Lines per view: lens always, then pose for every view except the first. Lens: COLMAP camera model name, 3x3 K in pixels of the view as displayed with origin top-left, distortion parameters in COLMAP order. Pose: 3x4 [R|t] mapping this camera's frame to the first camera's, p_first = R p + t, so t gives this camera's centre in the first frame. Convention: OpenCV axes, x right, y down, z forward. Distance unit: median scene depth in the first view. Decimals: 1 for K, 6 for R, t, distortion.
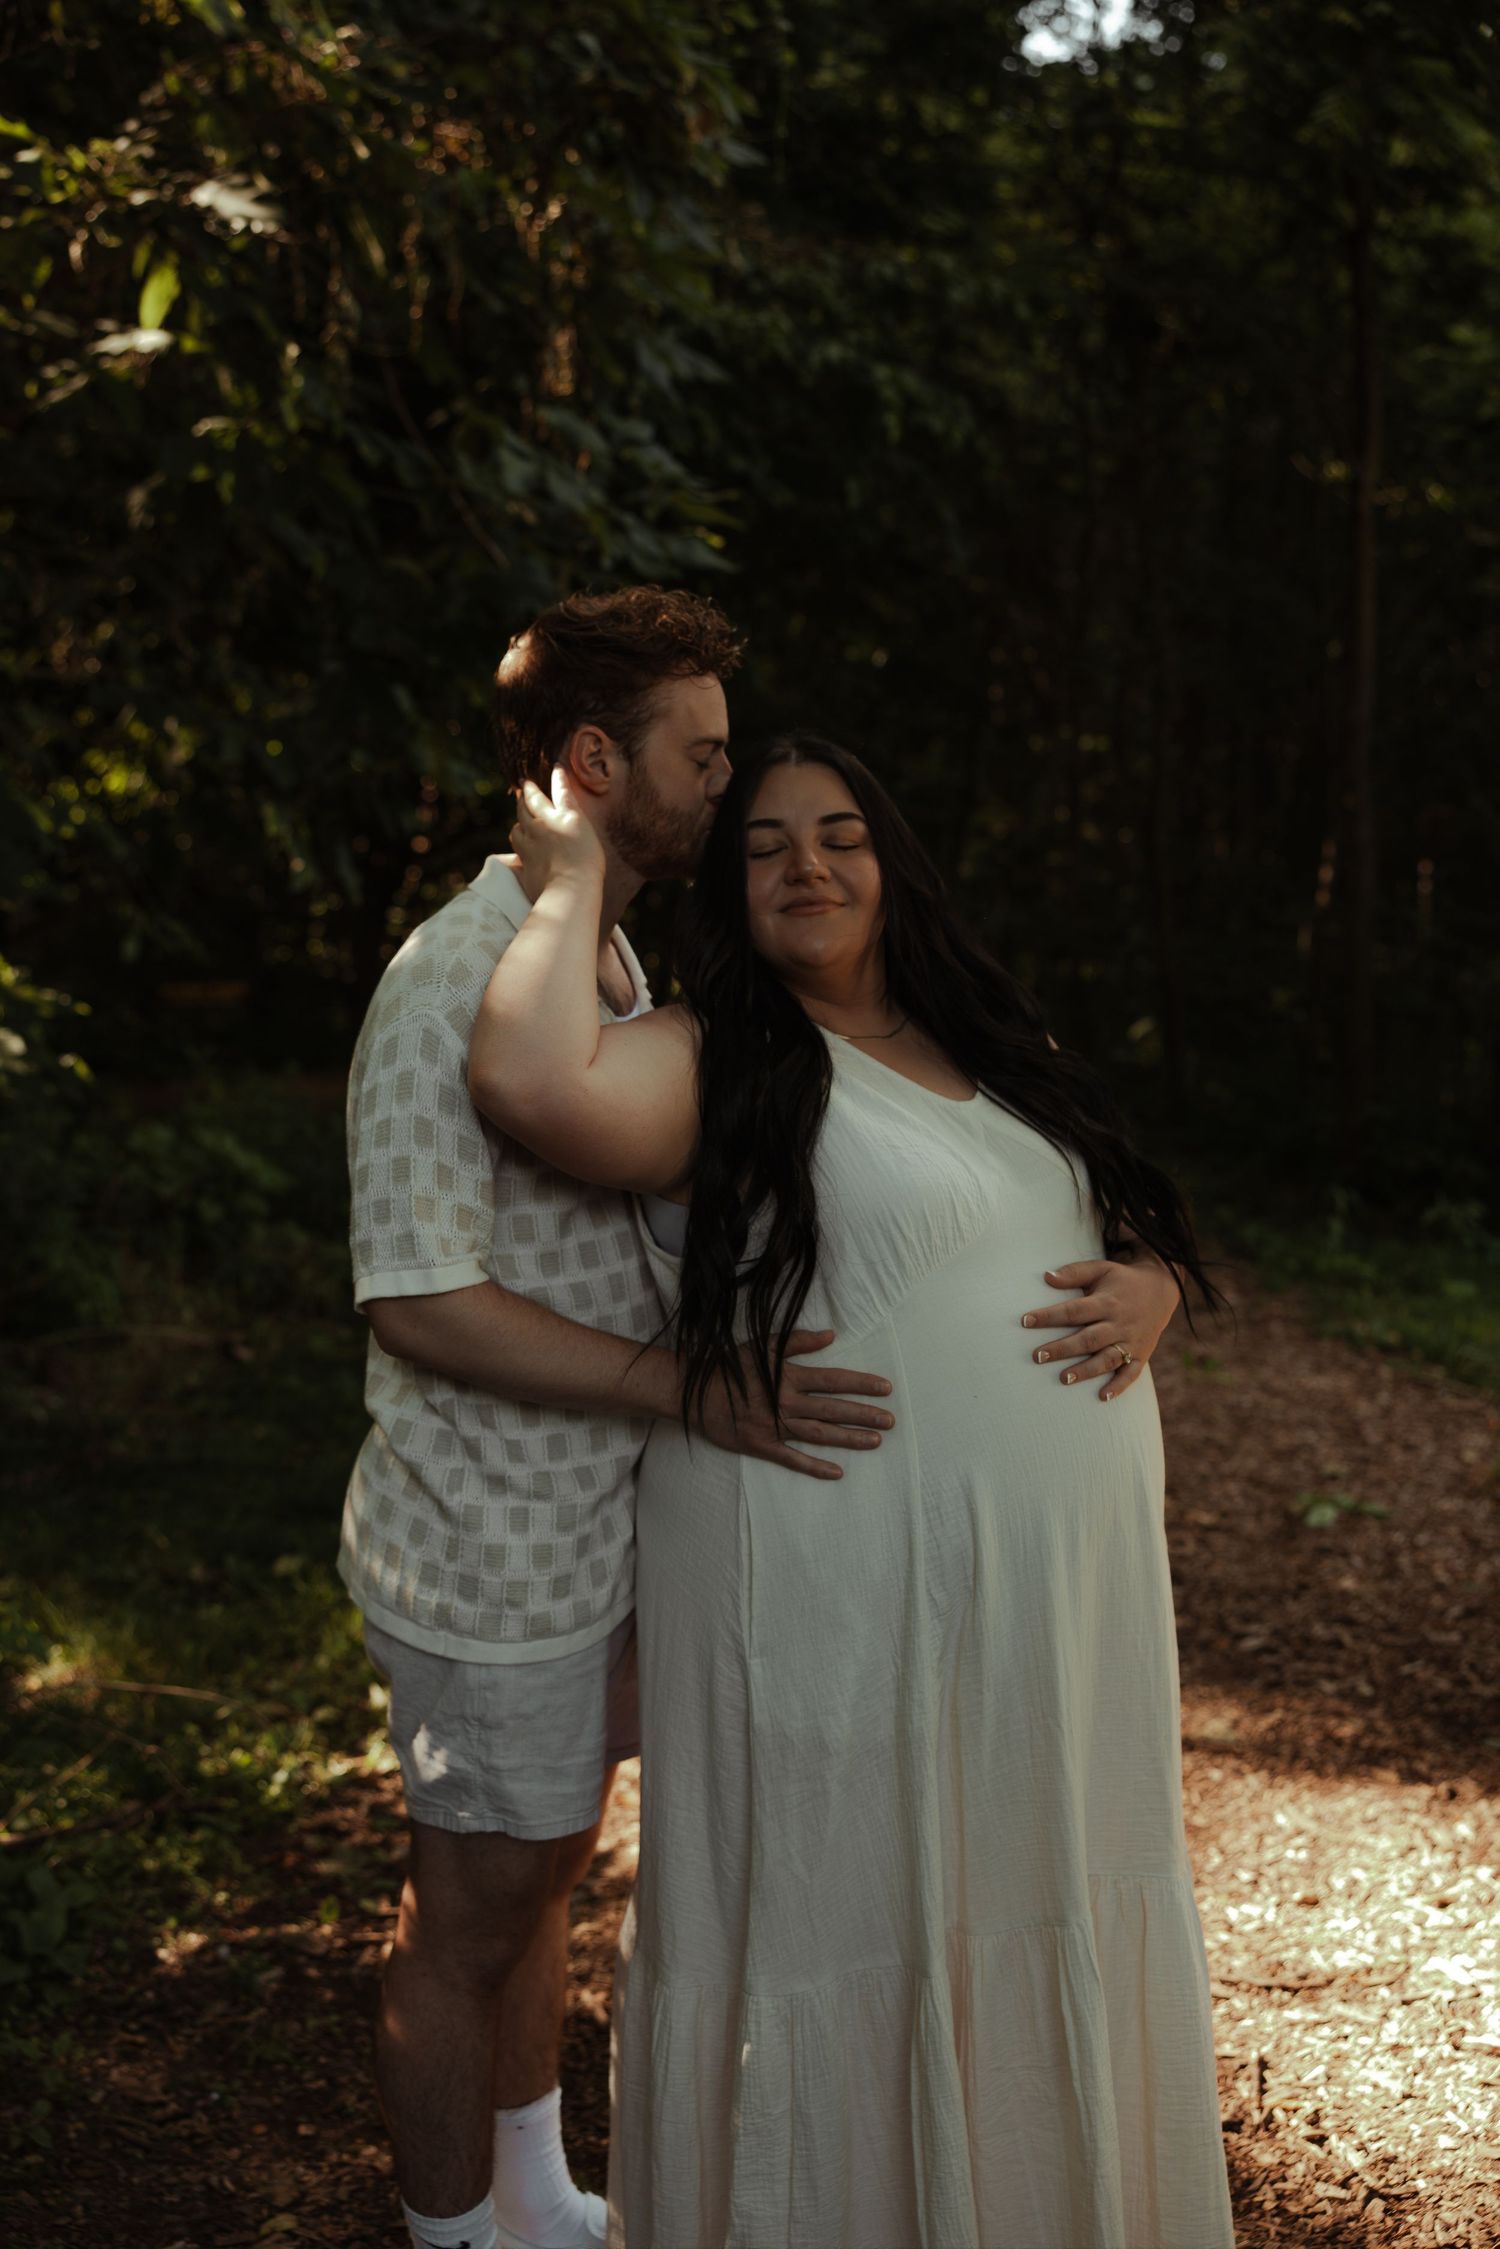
lens RADIAL K [[2311.6, 0, 750.0], [0, 2311.6, 1124.5], [0, 0, 1]] dist [0.001526, 0.008532]
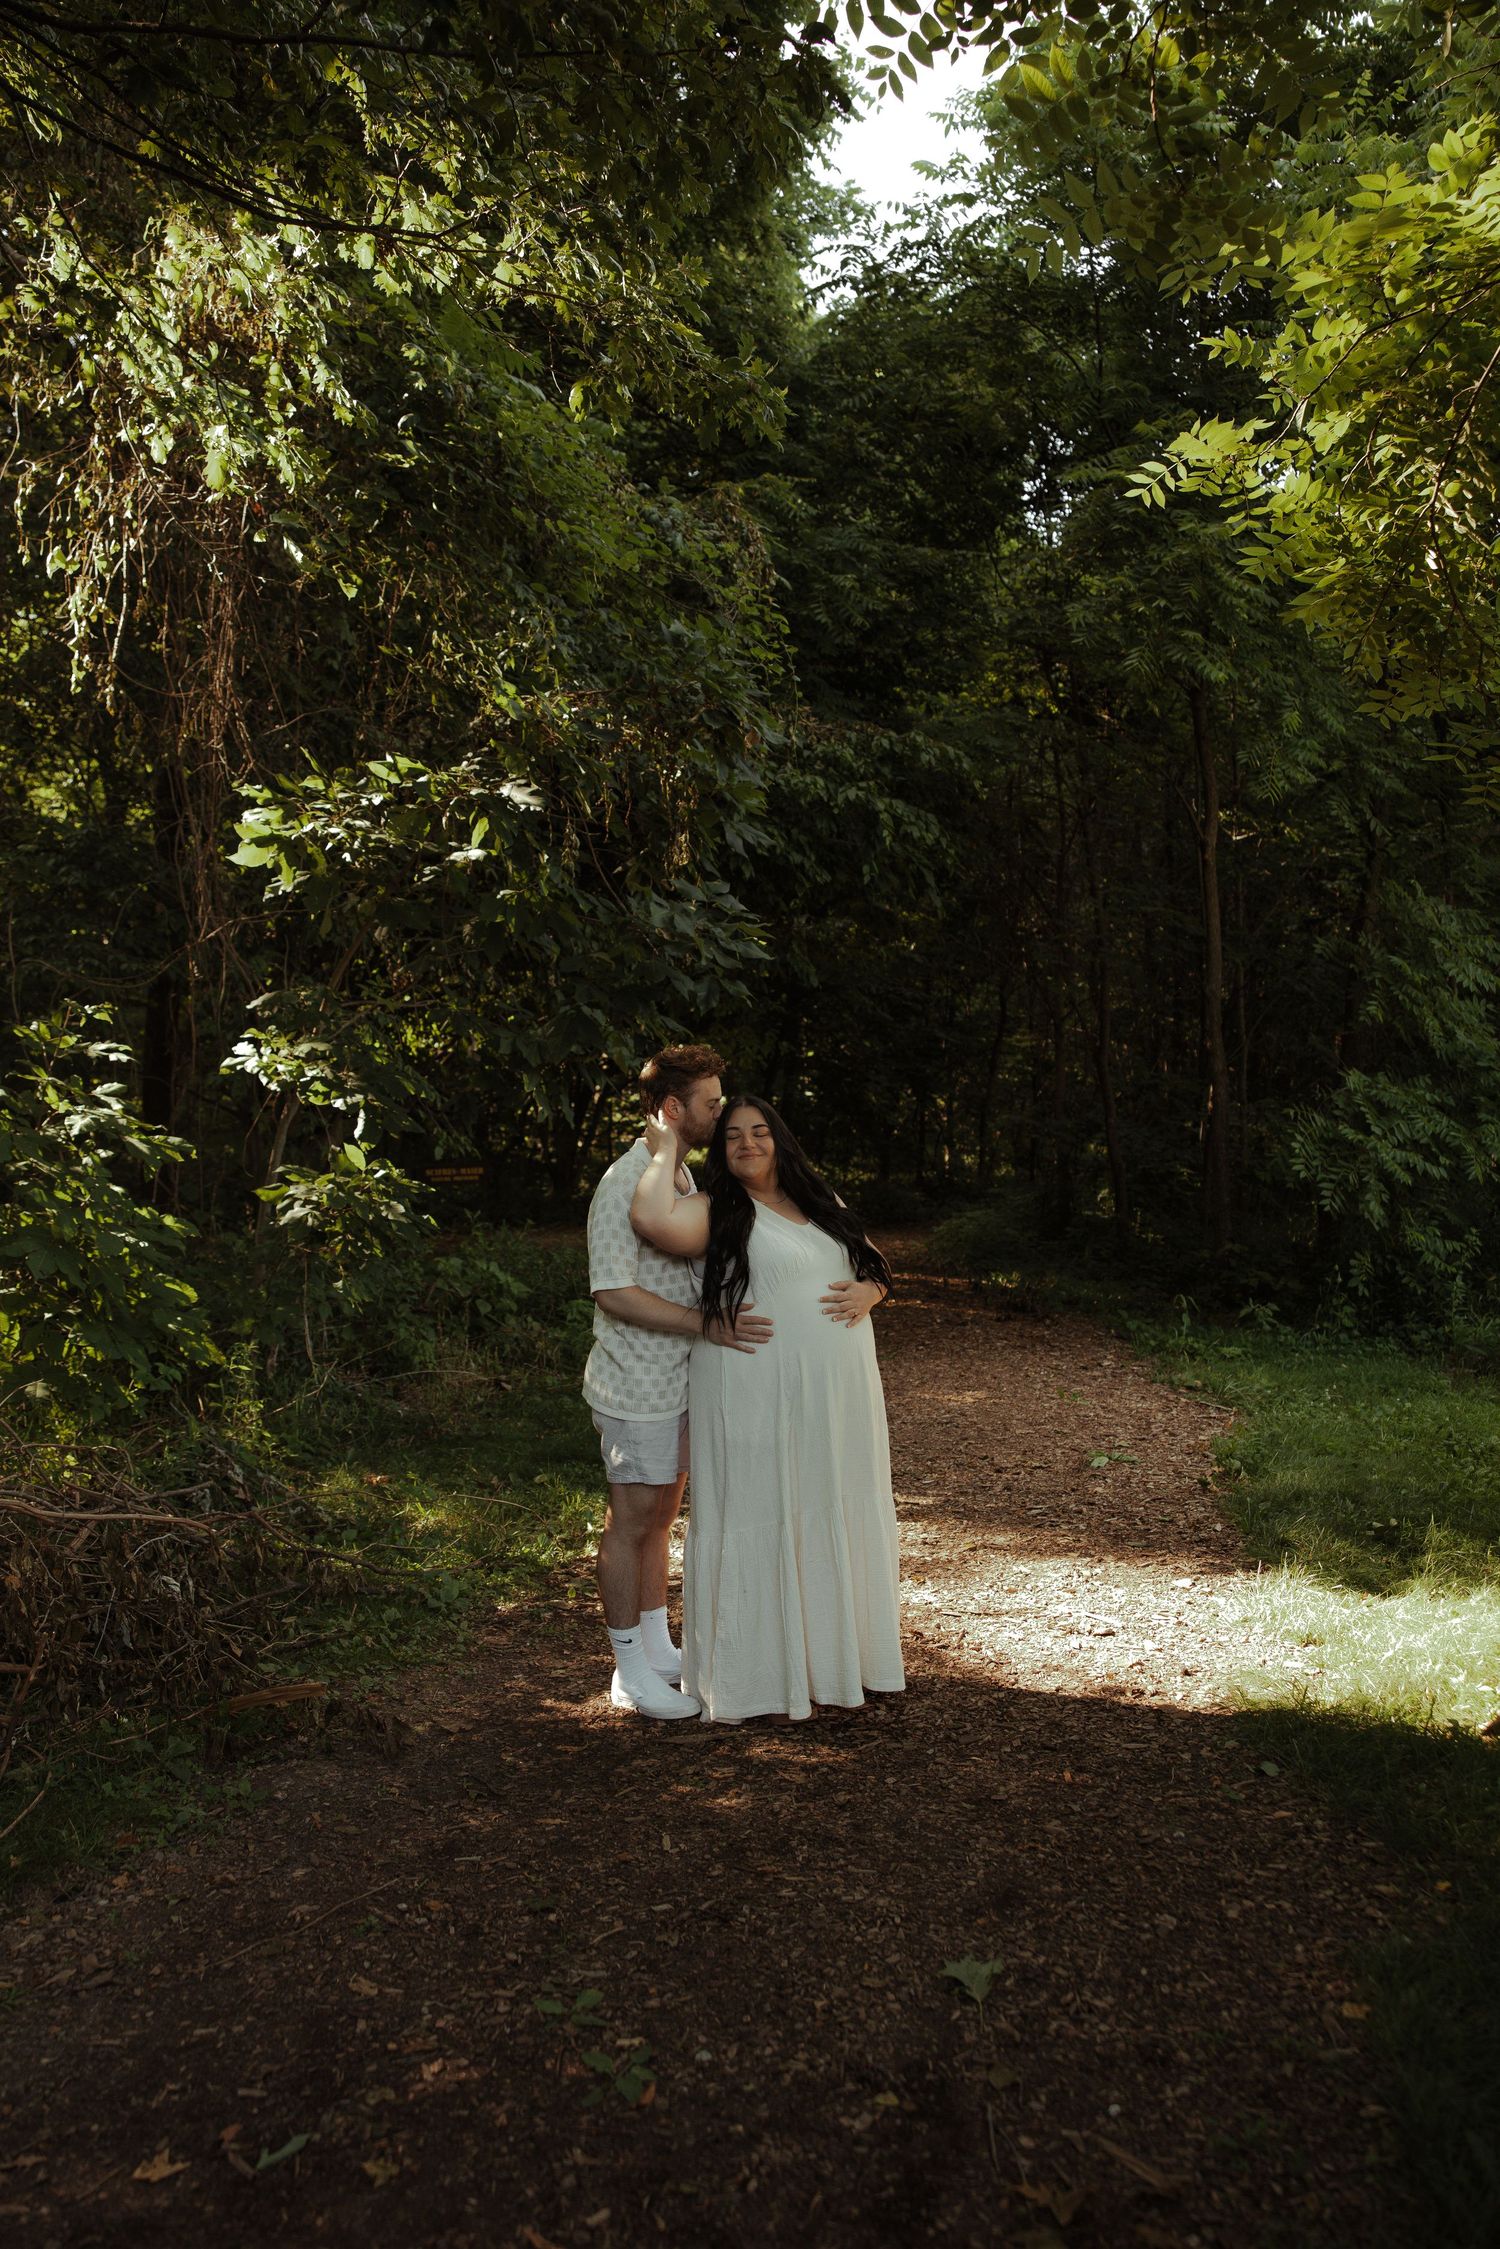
lens RADIAL K [[1775.5, 0, 718.8], [0, 1775.5, 1116.7], [0, 0, 1]] dist [-0.076758, 0.004855]
pose [[0.997036, -0.010761, -0.076182, 0.065367], [0.004206, 0.996314, -0.085682, 0.018208], [0.076823, 0.085108, 0.993406, -0.494002]]
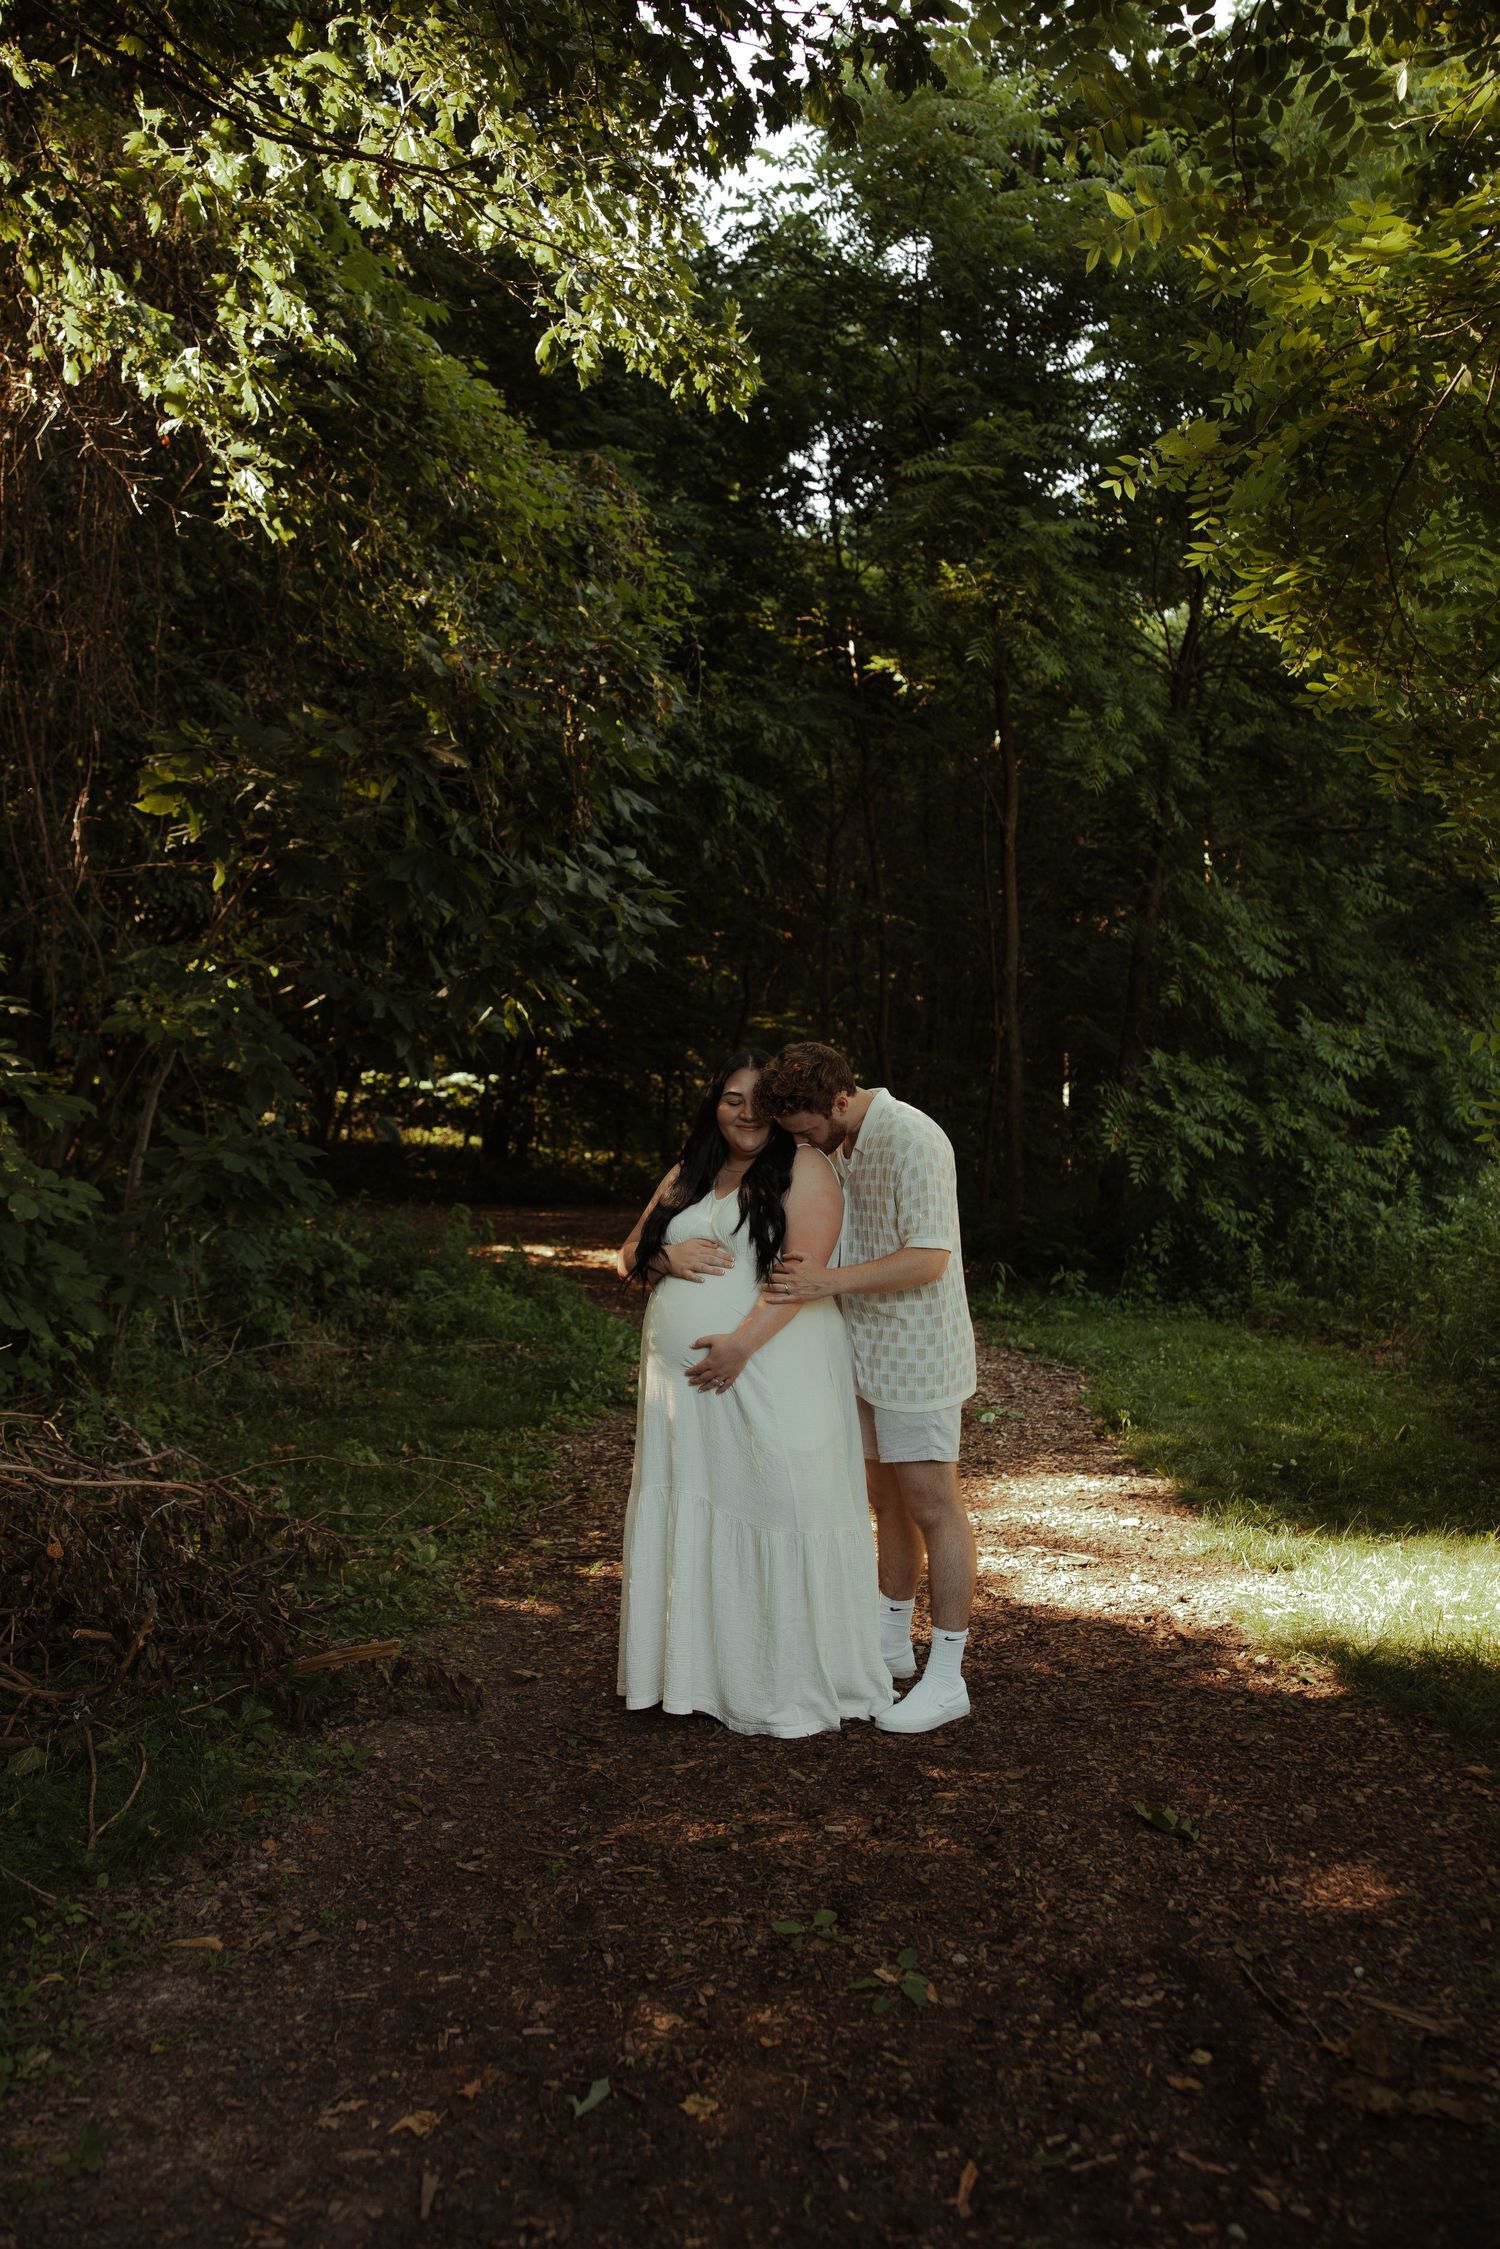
lens RADIAL K [[1764.7, 0, 750.0], [0, 1764.7, 1124.5], [0, 0, 1]] dist [-0.078894, 0.006183]
pose [[0.994727, -0.003225, 0.102504, -0.108354], [0.010466, 0.997479, -0.070187, 0.033102], [-0.102019, 0.070889, 0.992253, -0.495971]]
